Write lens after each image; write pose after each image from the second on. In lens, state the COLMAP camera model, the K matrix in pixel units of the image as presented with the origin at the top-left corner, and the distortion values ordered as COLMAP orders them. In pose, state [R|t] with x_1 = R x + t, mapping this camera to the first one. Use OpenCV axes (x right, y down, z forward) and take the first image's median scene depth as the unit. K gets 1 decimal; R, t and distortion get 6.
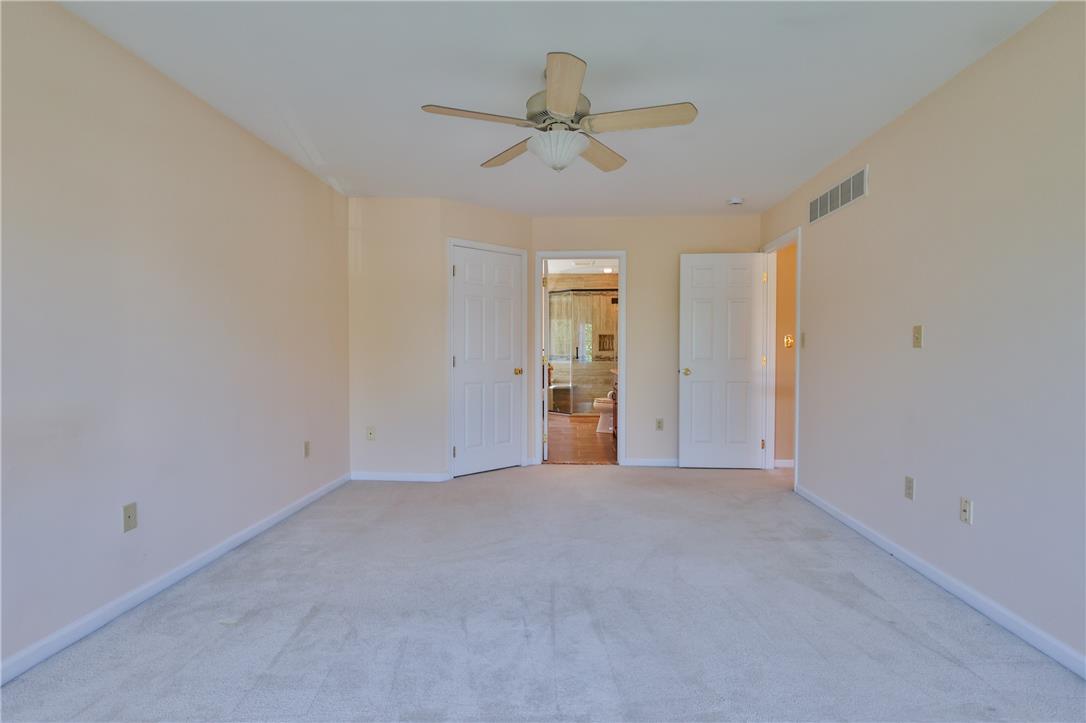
lens RADIAL K [[527.3, 0, 543.0], [0, 527.3, 361.5], [0, 0, 1]] dist [-0.000398, -0.000299]
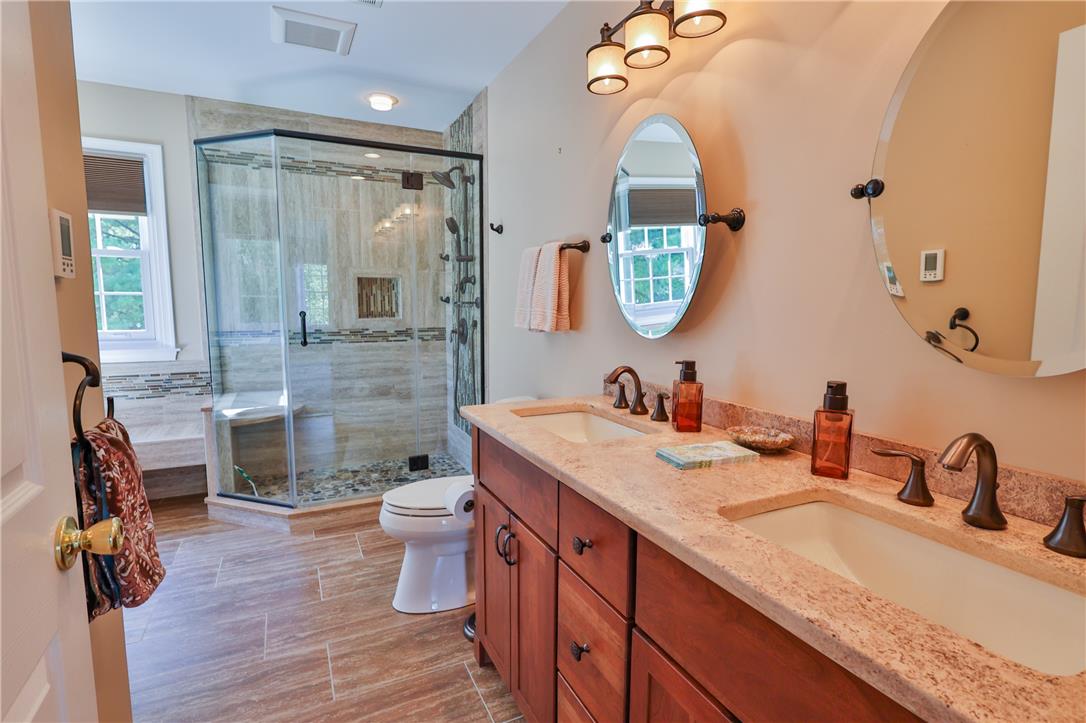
lens RADIAL K [[527.3, 0, 543.0], [0, 527.3, 361.5], [0, 0, 1]] dist [-0.000398, -0.000299]
pose [[0.868564, -0.050937, 0.492952, 0.027612], [0.007144, 0.995887, 0.090319, -0.022294], [-0.495526, -0.074926, 0.865356, 0.573790]]
